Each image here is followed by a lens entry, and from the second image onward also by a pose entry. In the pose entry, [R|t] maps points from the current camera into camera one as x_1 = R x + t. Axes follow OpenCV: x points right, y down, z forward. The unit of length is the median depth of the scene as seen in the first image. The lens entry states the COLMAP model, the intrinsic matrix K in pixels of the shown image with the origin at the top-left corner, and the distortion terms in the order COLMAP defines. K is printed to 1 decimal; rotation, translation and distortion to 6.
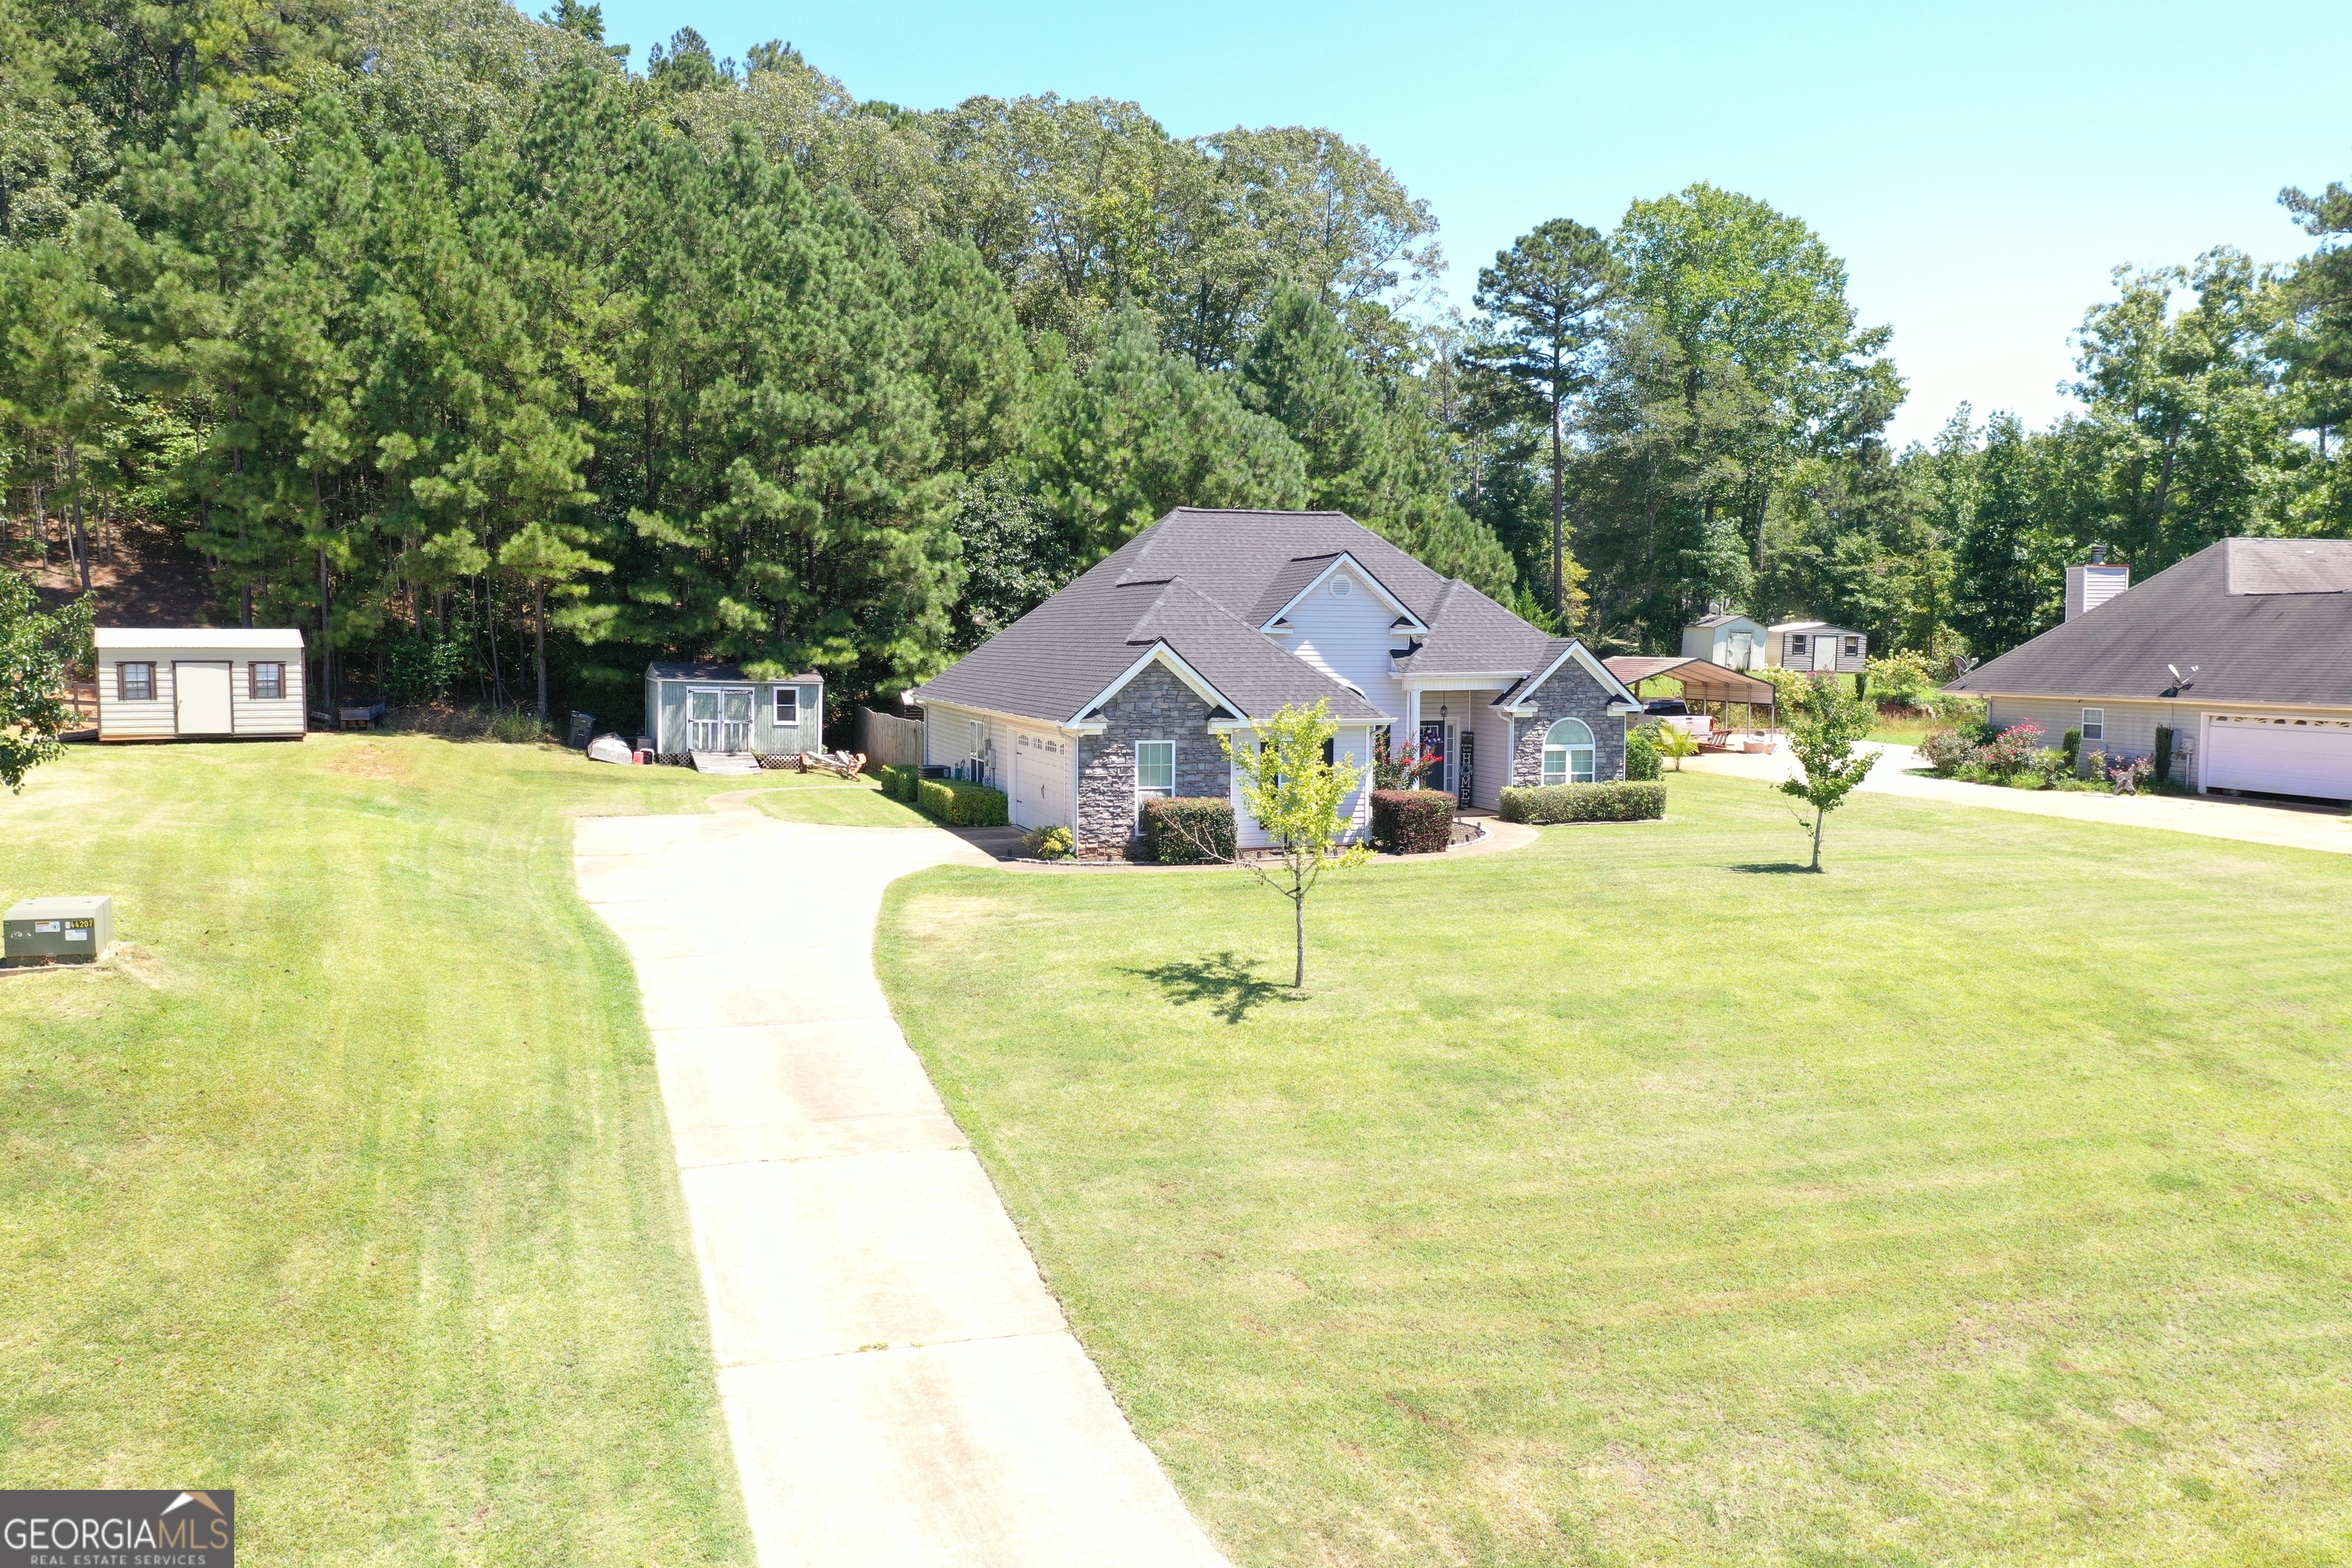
lens RADIAL K [[1862.9, 0, 1178.2], [0, 1862.9, 792.4], [0, 0, 1]] dist [-0.005185, 0.006784]
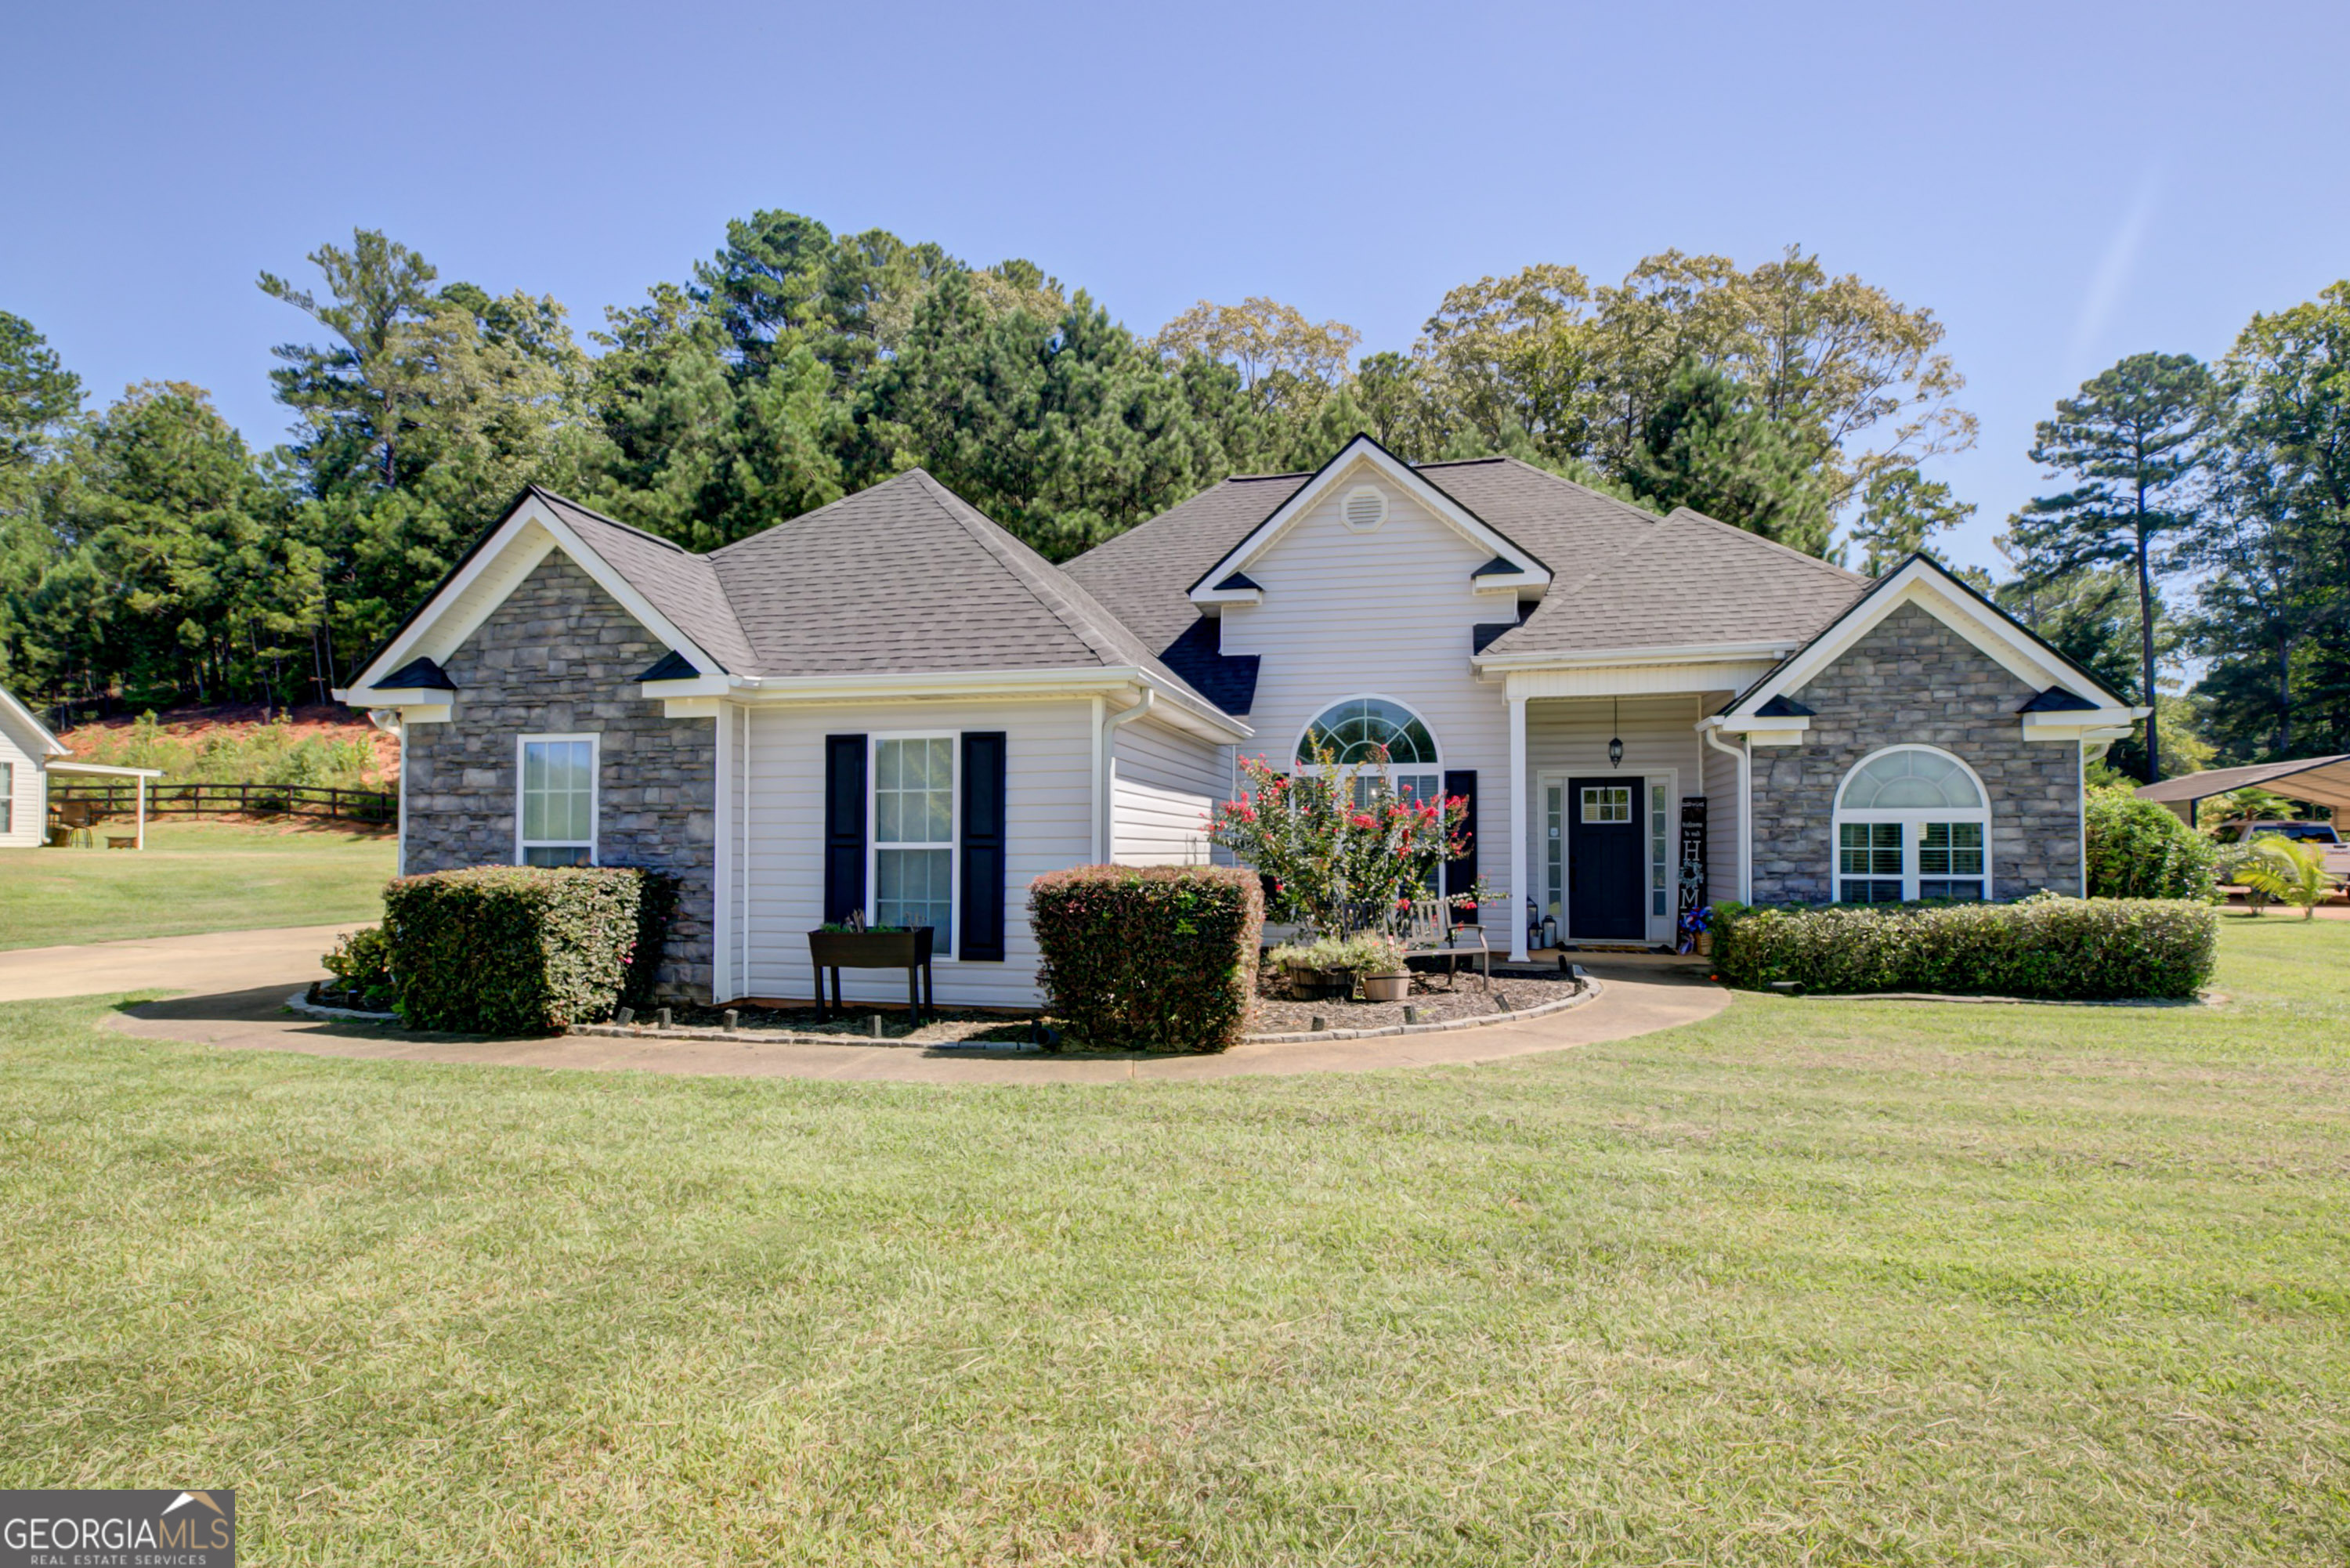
lens RADIAL K [[1103.7, 0, 1177.3], [0, 1103.7, 862.2], [0, 0, 1]] dist [-0.004873, -0.000523]
pose [[0.849489, 0.002389, -0.527601, 0.165662], [-0.042783, 0.997009, -0.064370, 0.008171], [0.525868, 0.077254, 0.847050, 0.579407]]
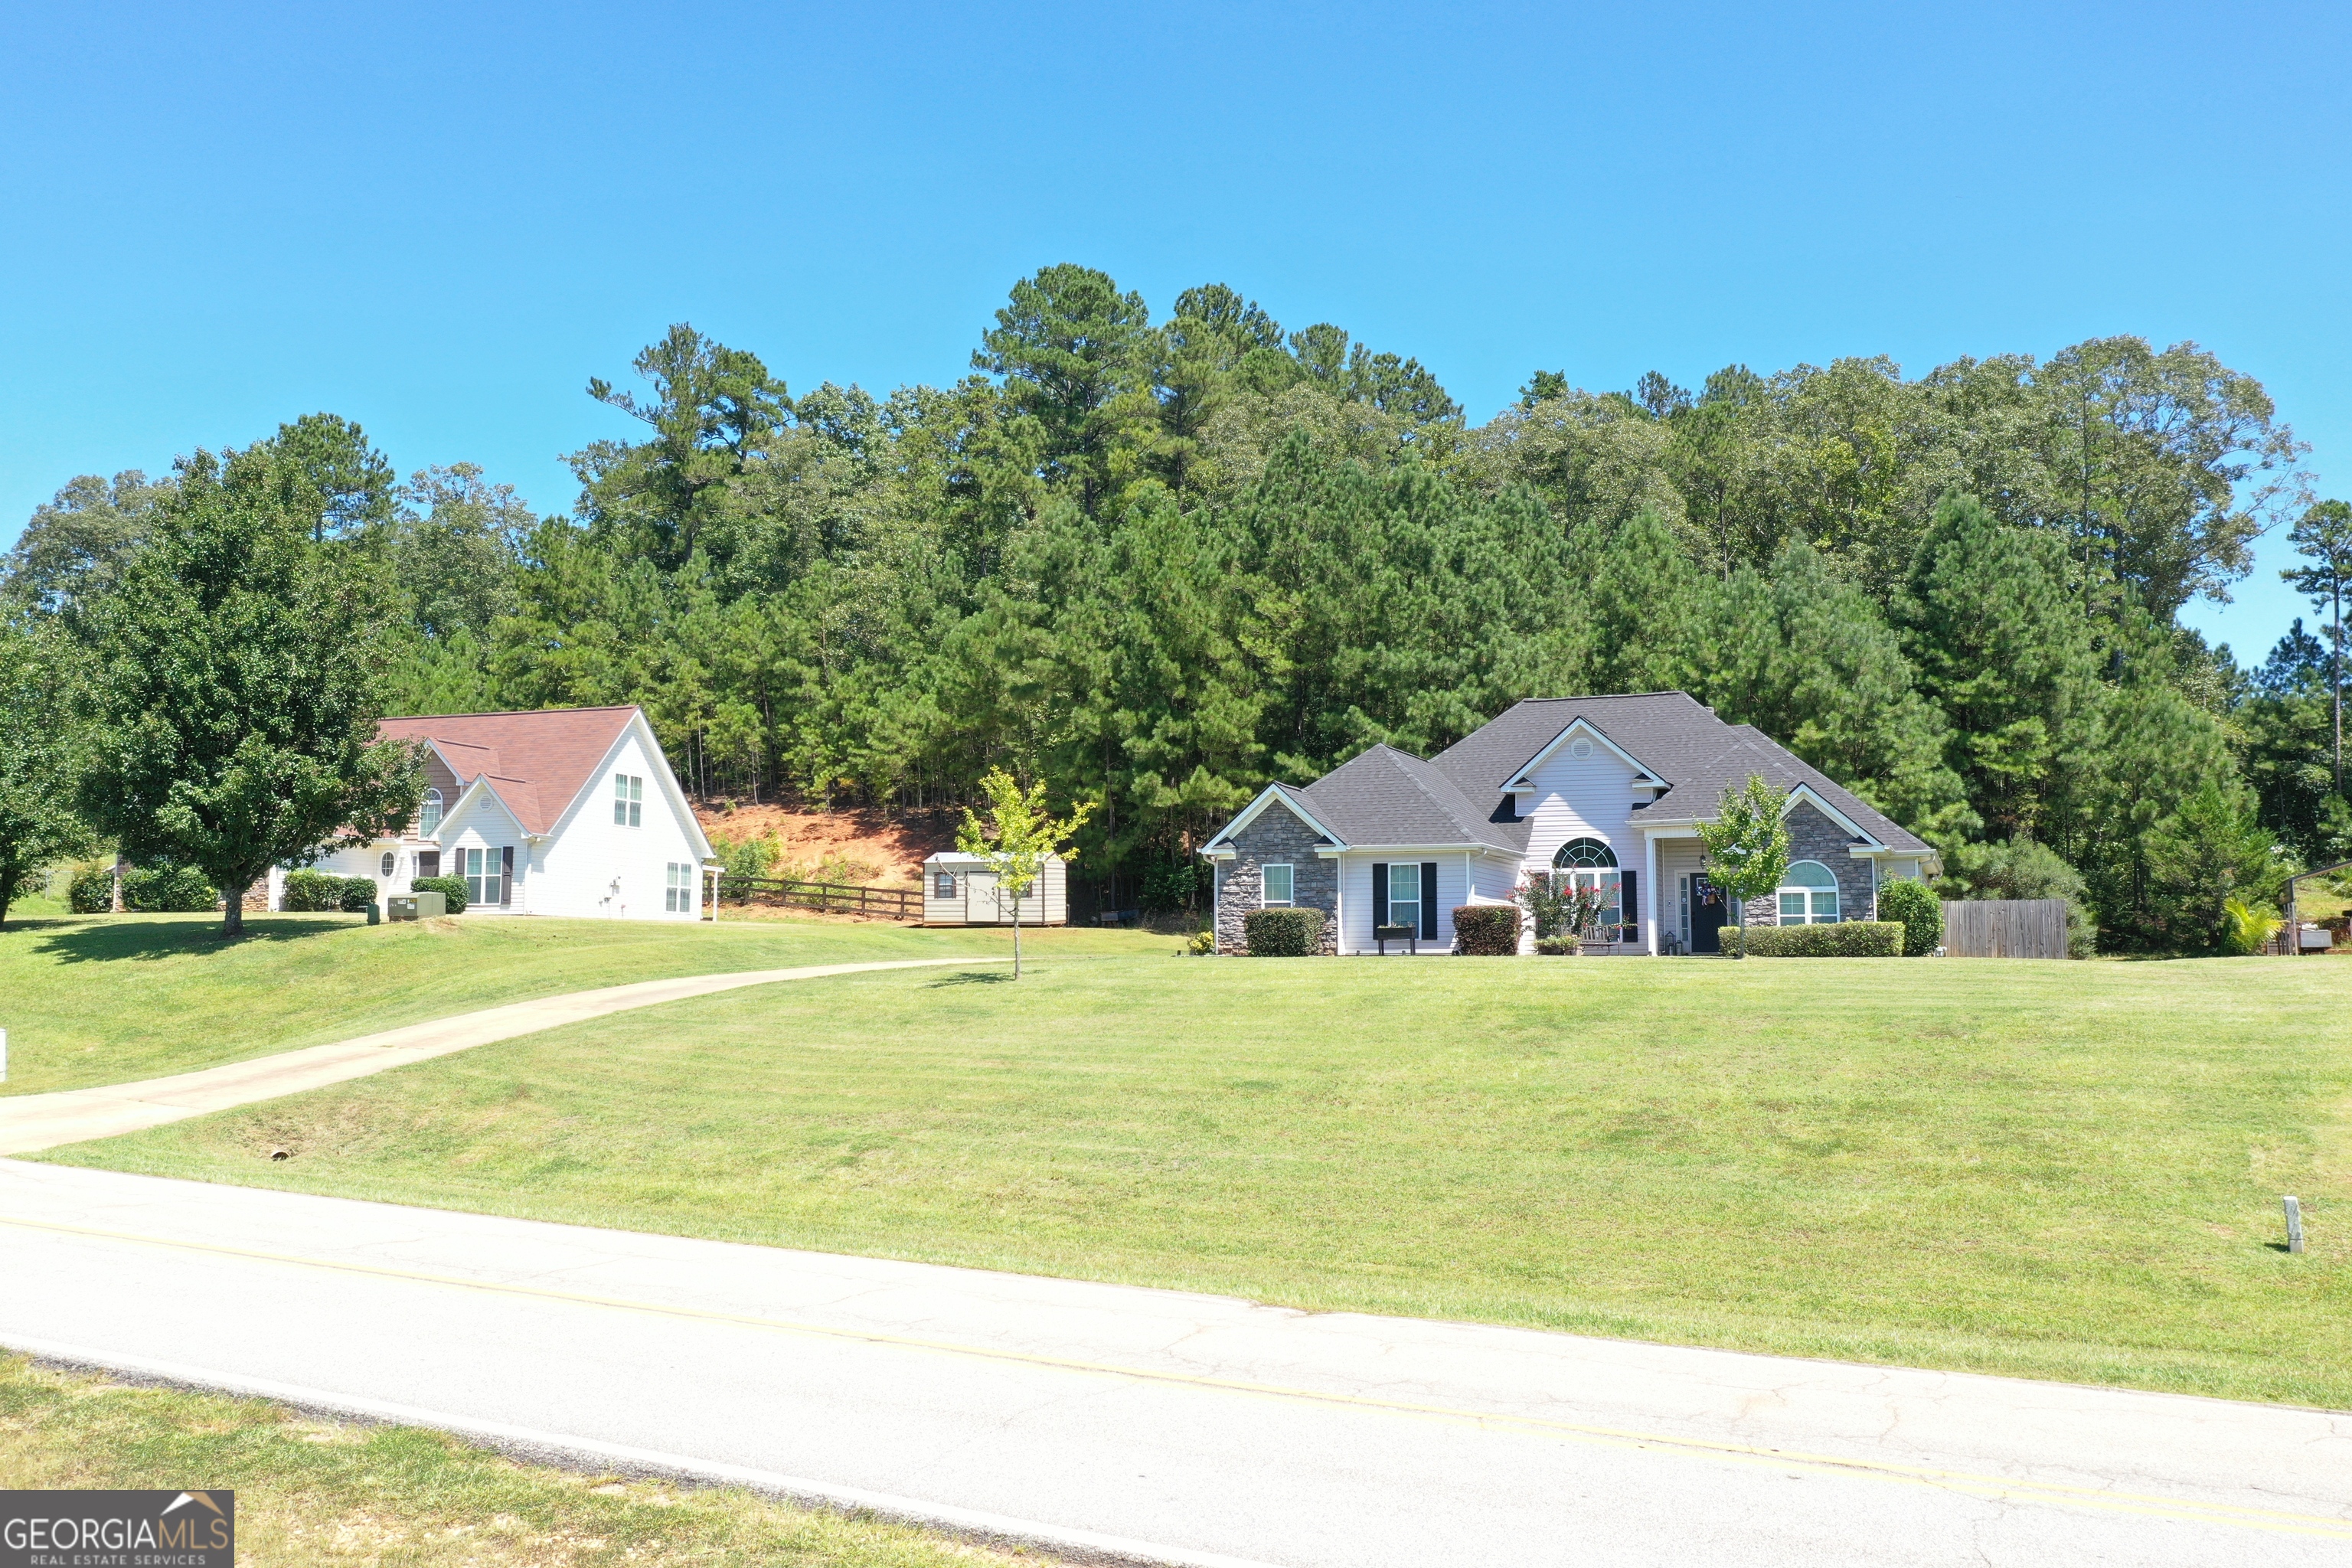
lens RADIAL K [[1862.9, 0, 1178.1], [0, 1862.9, 789.0], [0, 0, 1]] dist [-0.005185, 0.006784]
pose [[0.746776, -0.066830, -0.661709, 0.518761], [-0.055891, 0.985113, -0.162569, 0.087427], [0.662723, 0.158386, 0.731923, 0.020612]]
